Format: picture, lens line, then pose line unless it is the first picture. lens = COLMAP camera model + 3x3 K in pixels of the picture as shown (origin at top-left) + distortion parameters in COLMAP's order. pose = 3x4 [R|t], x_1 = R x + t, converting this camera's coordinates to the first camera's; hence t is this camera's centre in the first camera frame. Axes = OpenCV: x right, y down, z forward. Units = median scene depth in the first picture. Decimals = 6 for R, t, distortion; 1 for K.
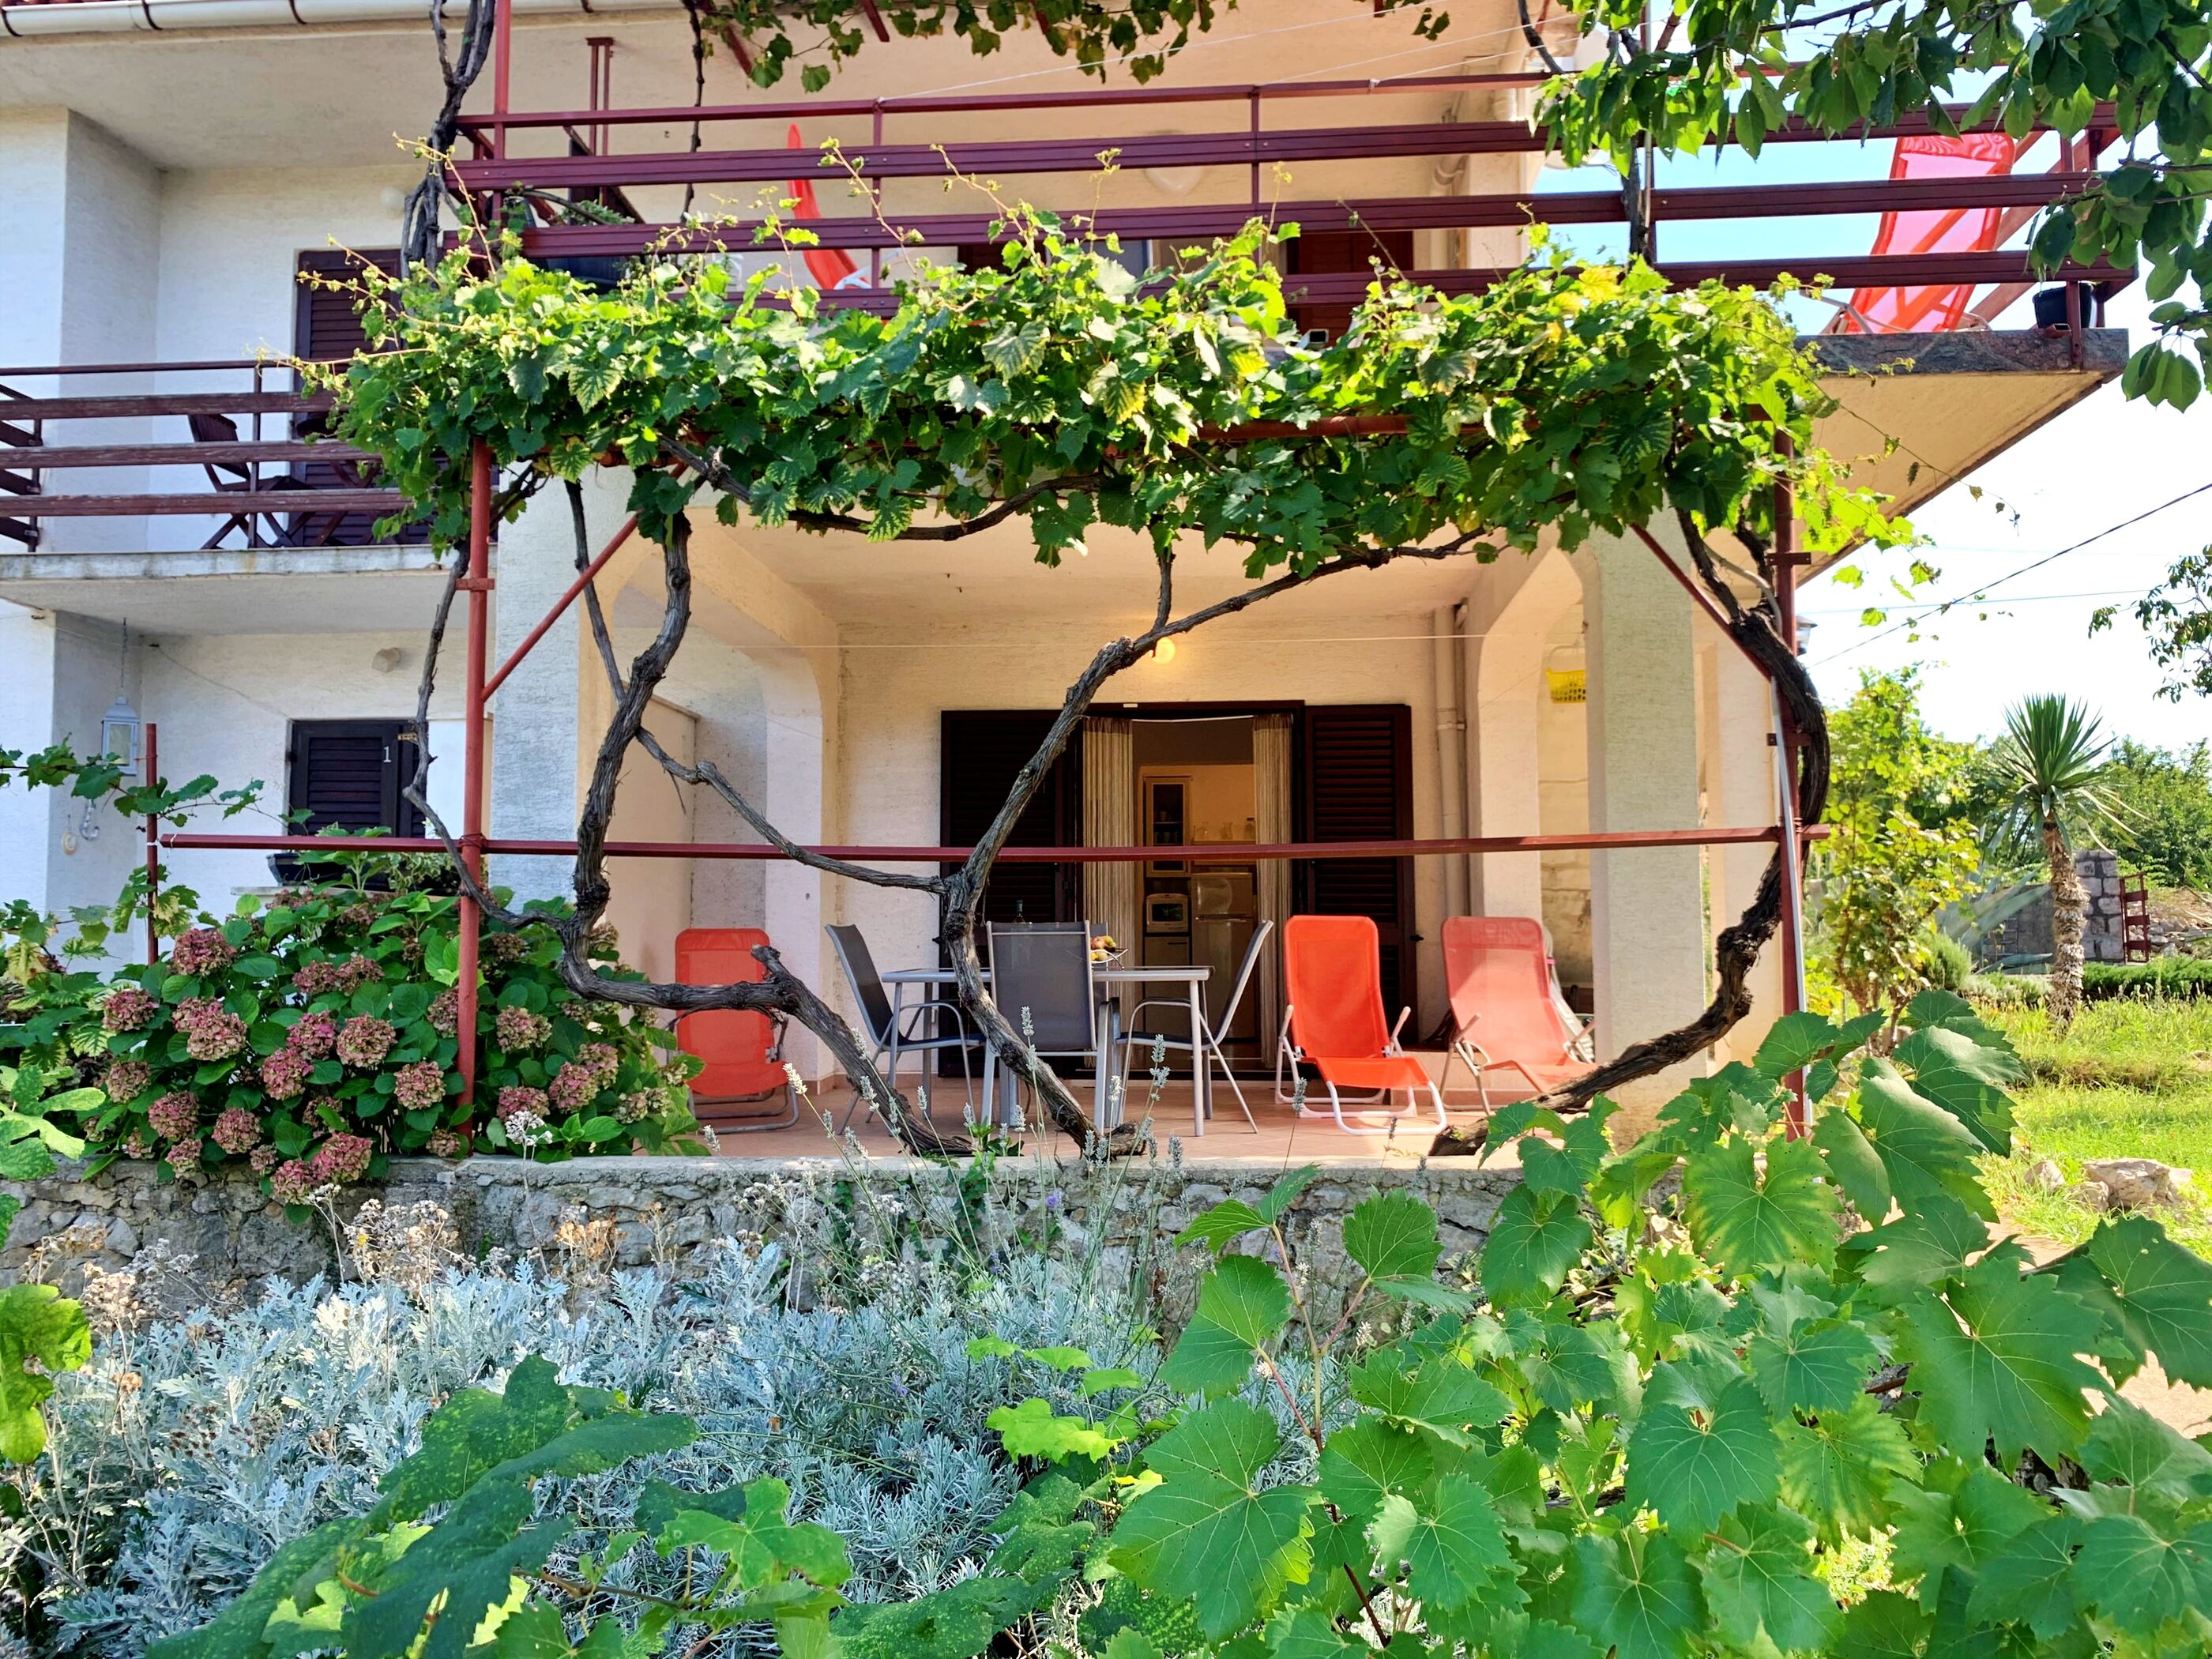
lens RADIAL K [[1703.5, 0, 1106.0], [0, 1703.5, 829.5], [0, 0, 1]] dist [0.014072, 0.010736]
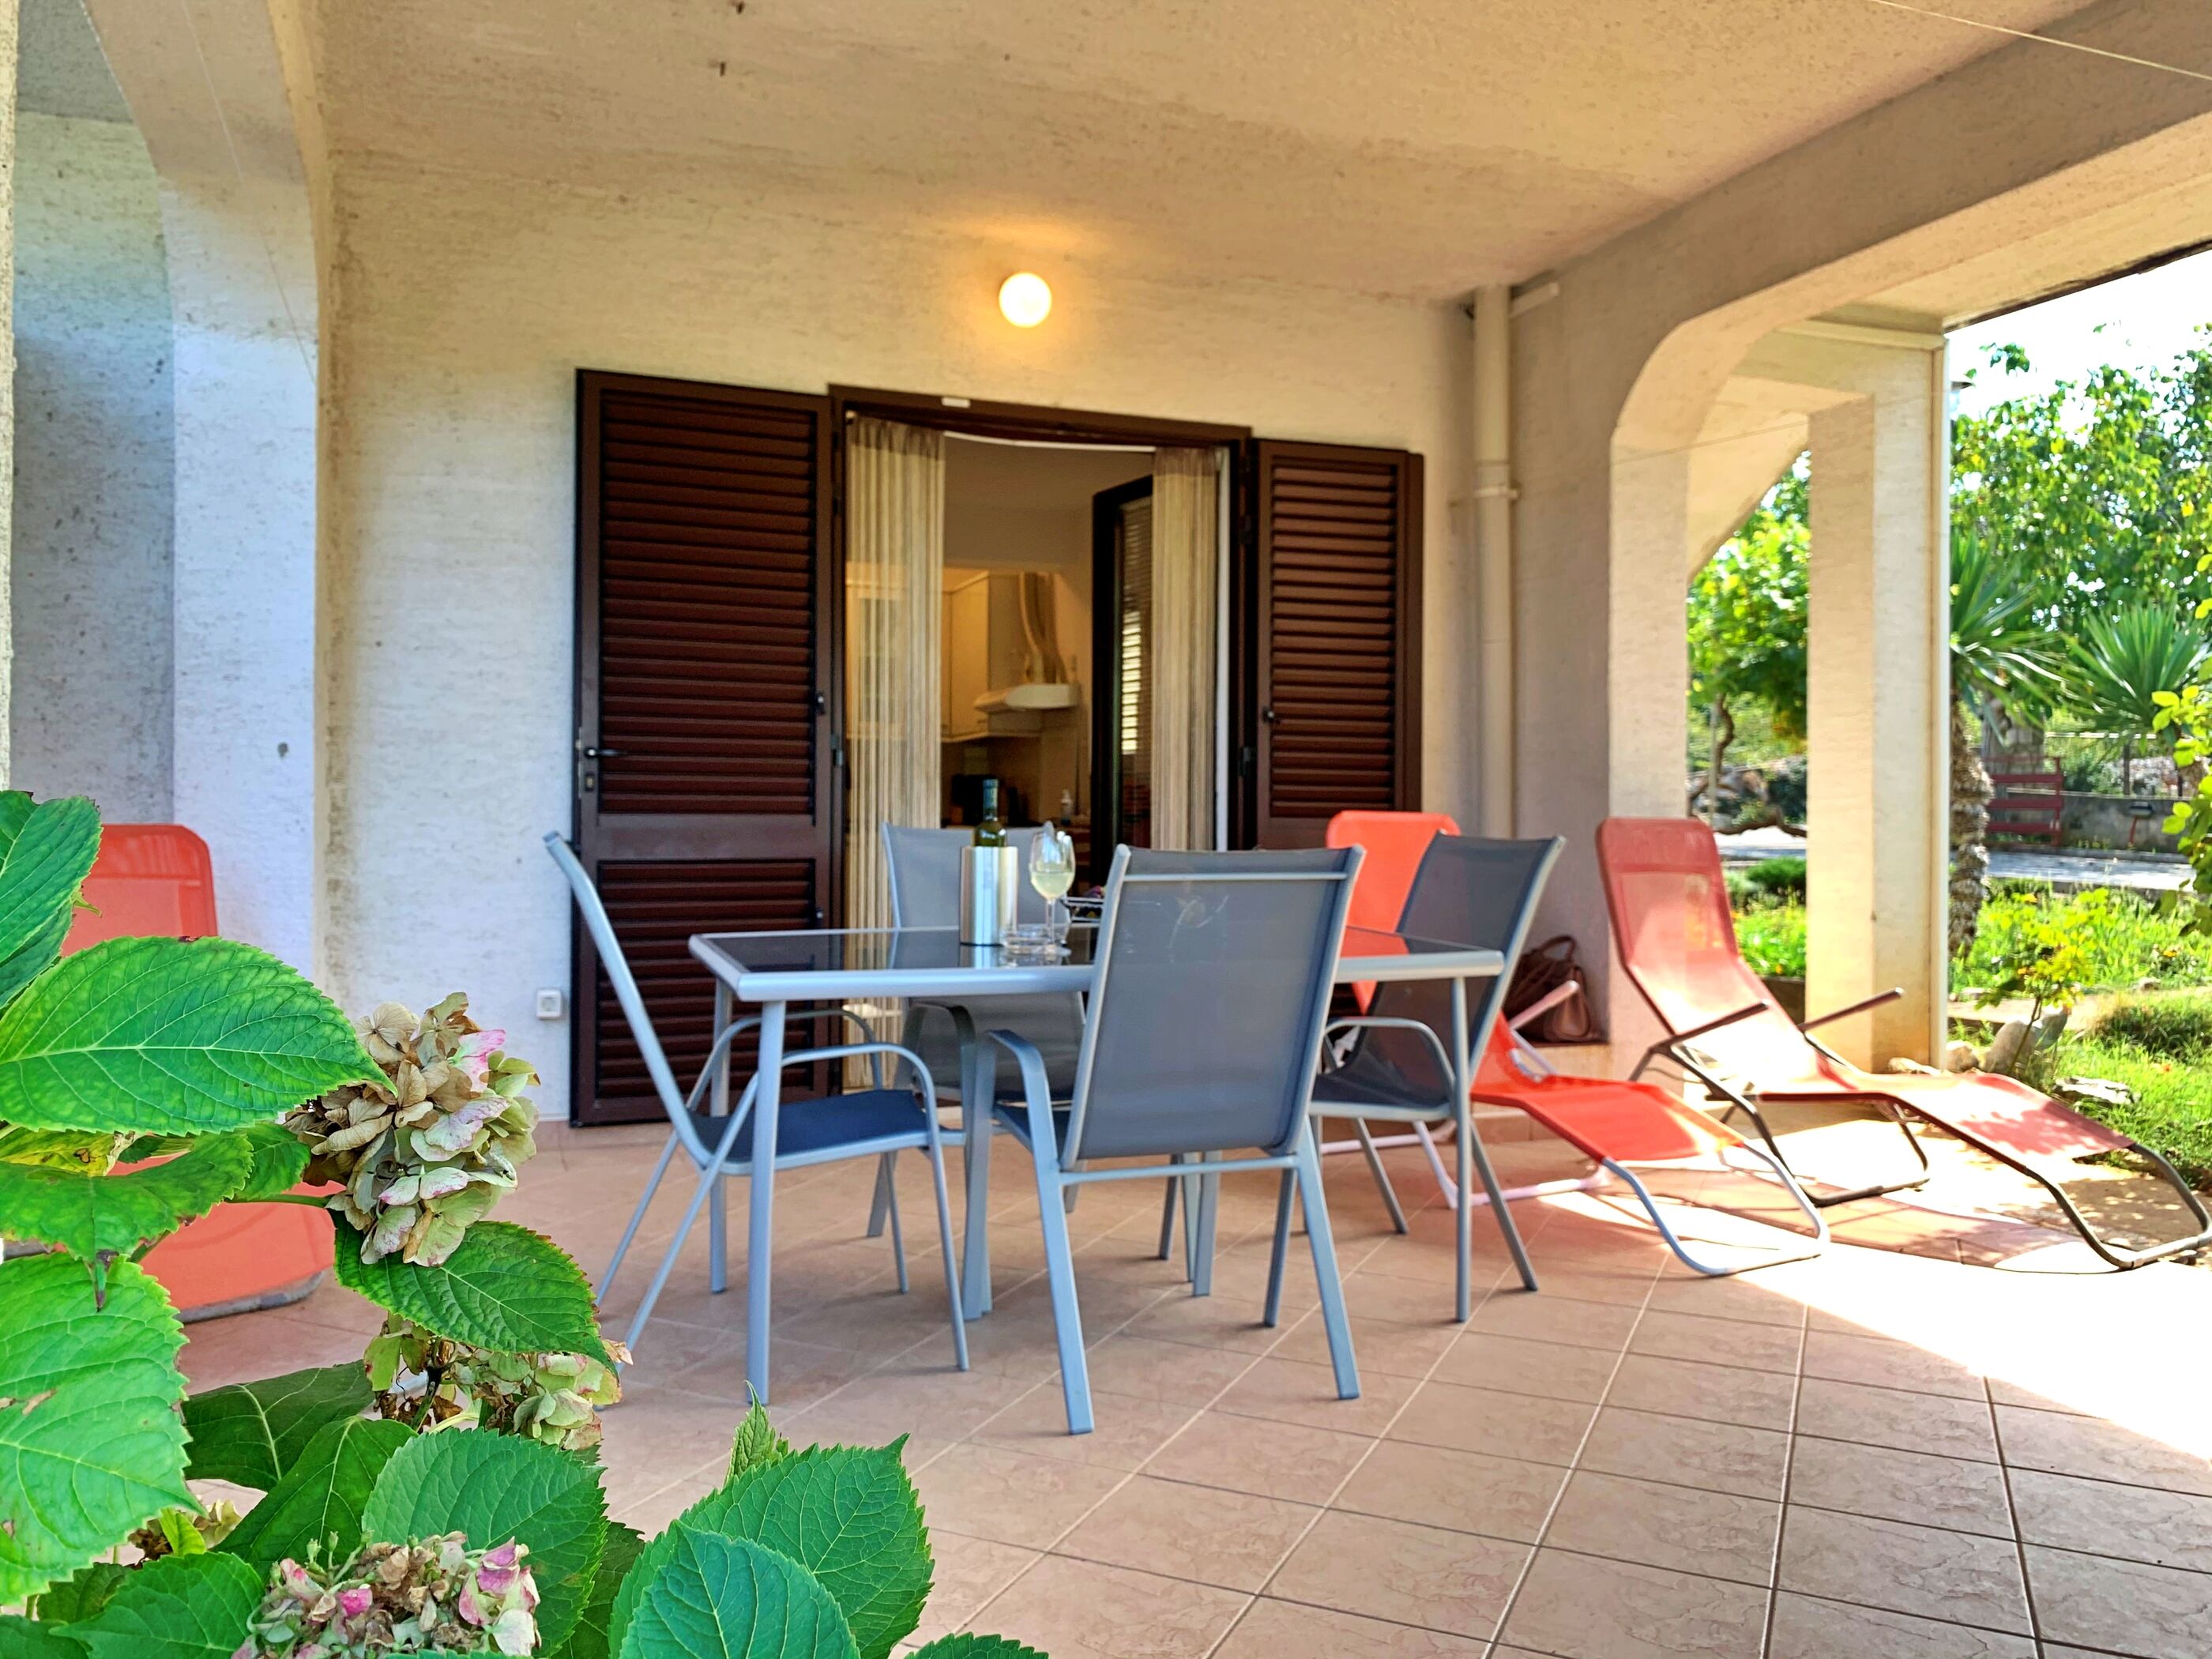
lens RADIAL K [[1669.3, 0, 1106.0], [0, 1669.3, 829.5], [0, 0, 1]] dist [0.022982, -0.038671]
pose [[0.896150, 0.000241, 0.443752, -0.317984], [-0.037655, 0.996434, 0.075501, 0.030269], [-0.442151, -0.084370, 0.892964, 0.944872]]
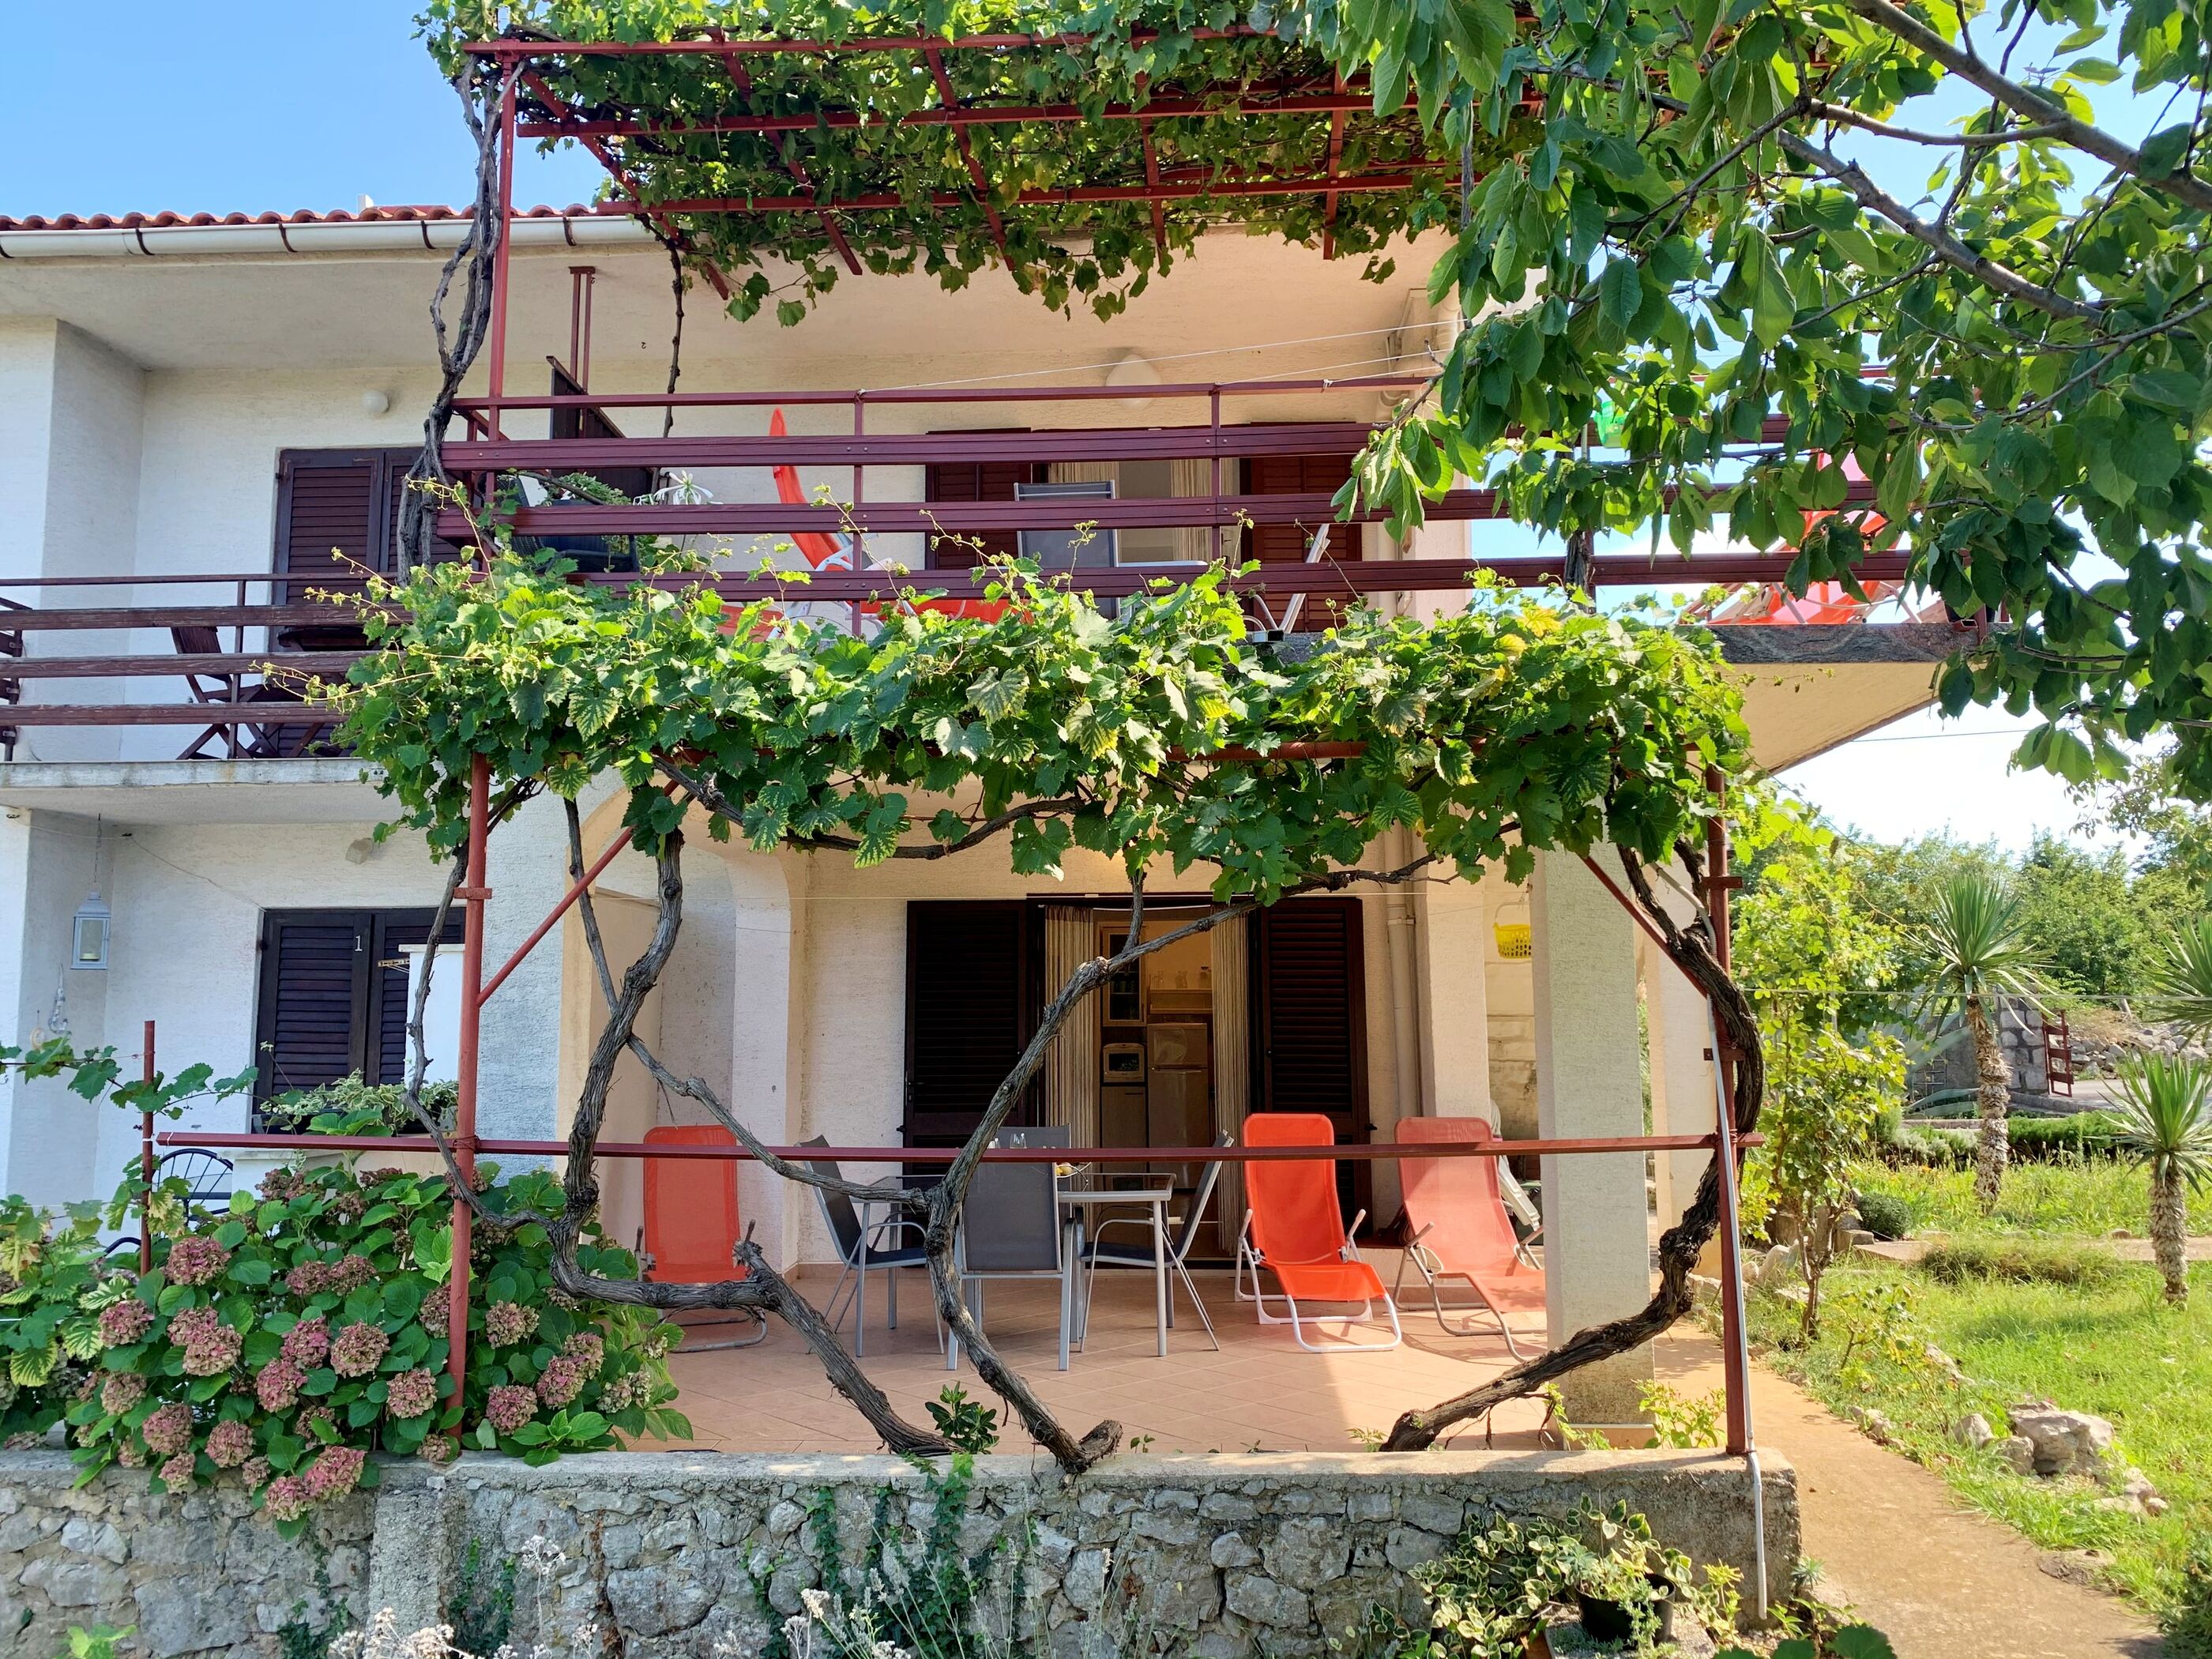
lens RADIAL K [[1686.3, 0, 1106.0], [0, 1686.3, 829.5], [0, 0, 1]] dist [0.027056, -0.006904]
pose [[0.999549, 0.000411, 0.030030, -0.014270], [0.000817, 0.999164, -0.040877, -0.133193], [-0.030022, 0.040883, 0.998713, -0.040682]]
